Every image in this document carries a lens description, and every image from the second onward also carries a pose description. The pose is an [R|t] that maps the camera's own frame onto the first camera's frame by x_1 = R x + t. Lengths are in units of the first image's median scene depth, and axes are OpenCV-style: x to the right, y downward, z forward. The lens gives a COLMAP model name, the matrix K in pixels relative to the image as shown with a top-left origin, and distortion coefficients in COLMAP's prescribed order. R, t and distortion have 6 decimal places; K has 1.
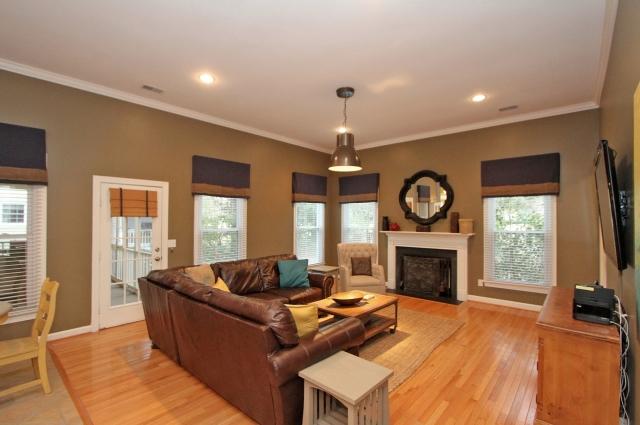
lens RADIAL K [[294.8, 0, 318.8], [0, 294.8, 216.0], [0, 0, 1]] dist [-0.018713, 0.002424]
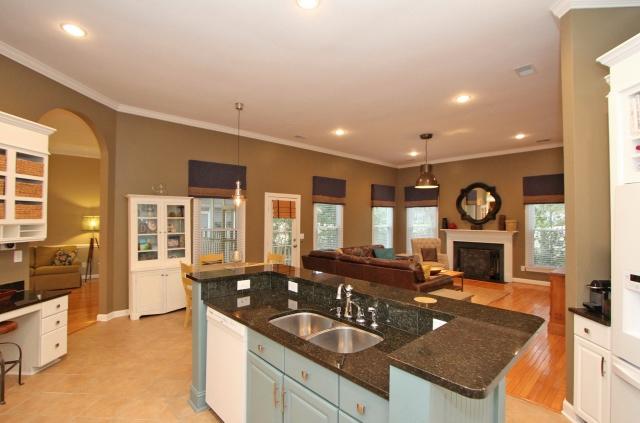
lens RADIAL K [[294.8, 0, 319.7], [0, 294.8, 213.2], [0, 0, 1]] dist [-0.018713, 0.002424]
pose [[0.993437, 0.001184, -0.114374, -0.202319], [-0.002210, 0.999958, -0.008841, -0.007959], [0.114359, 0.009036, 0.993398, -0.404658]]
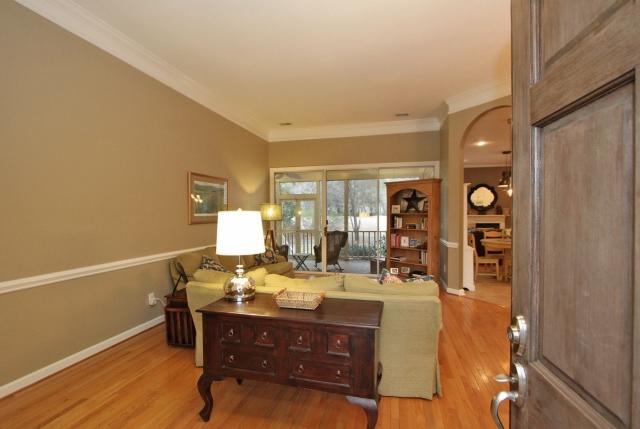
lens RADIAL K [[294.8, 0, 326.3], [0, 294.8, 214.9], [0, 0, 1]] dist [-0.018713, 0.002424]
pose [[0.878556, -0.006171, 0.477599, -1.624989], [-0.002899, 0.999829, 0.018251, 0.022776], [-0.477630, -0.017419, 0.878388, -0.245320]]
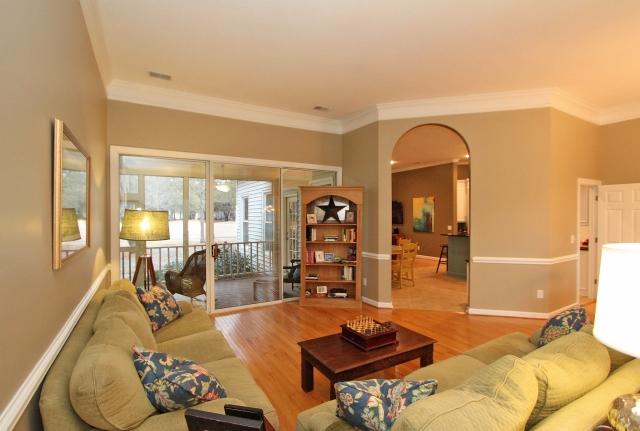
lens RADIAL K [[294.8, 0, 319.4], [0, 294.8, 216.8], [0, 0, 1]] dist [-0.018713, 0.002424]
pose [[0.310923, -0.001224, 0.950434, -1.731218], [-0.010400, 0.999935, 0.004690, 0.010839], [-0.950378, -0.011343, 0.310890, 0.233227]]
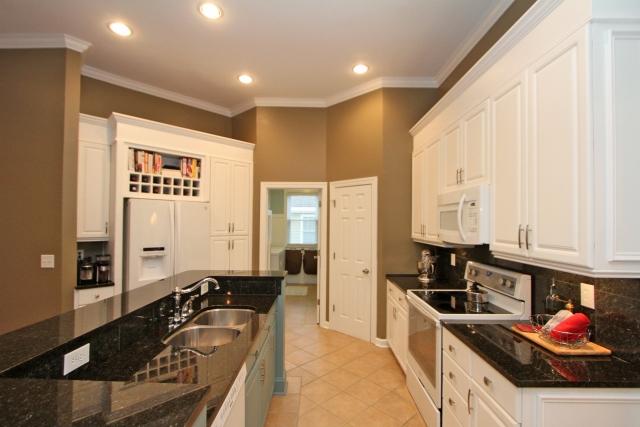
lens RADIAL K [[294.8, 0, 317.3], [0, 294.8, 217.3], [0, 0, 1]] dist [-0.018713, 0.002424]
pose [[-0.659431, 0.003143, 0.751759, -0.573205], [-0.019635, 0.999578, -0.021403, -0.000312], [-0.751509, -0.028874, -0.659091, 0.027010]]
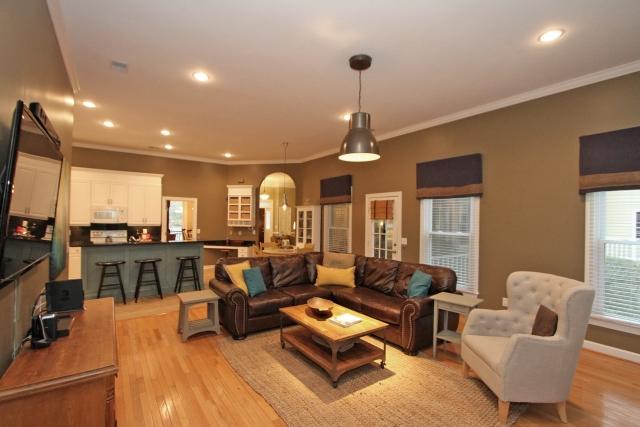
lens RADIAL K [[294.8, 0, 316.7], [0, 294.8, 218.0], [0, 0, 1]] dist [-0.018713, 0.002424]
pose [[-0.223751, -0.011959, -0.974573, 0.646122], [-0.004825, 0.999926, -0.011162, 0.010435], [0.974634, 0.002205, -0.223792, 0.774751]]
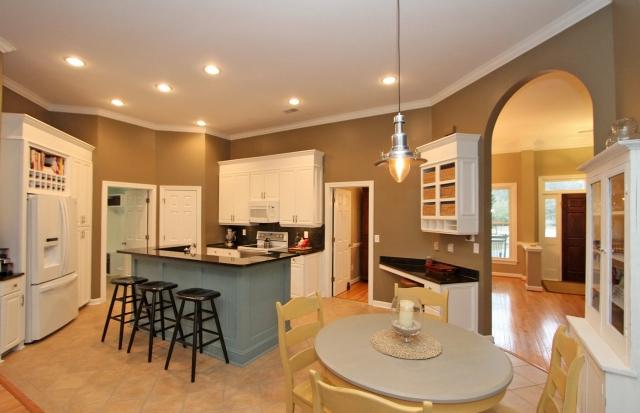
lens RADIAL K [[304.3, 0, 312.5], [0, 304.3, 207.3], [0, 0, 1]] dist [-0.012167, -0.000944]
pose [[-0.982504, -0.009942, -0.185974, -0.360241], [-0.003916, 0.999456, -0.032743, 0.004312], [0.186199, -0.031442, -0.982009, 0.674650]]
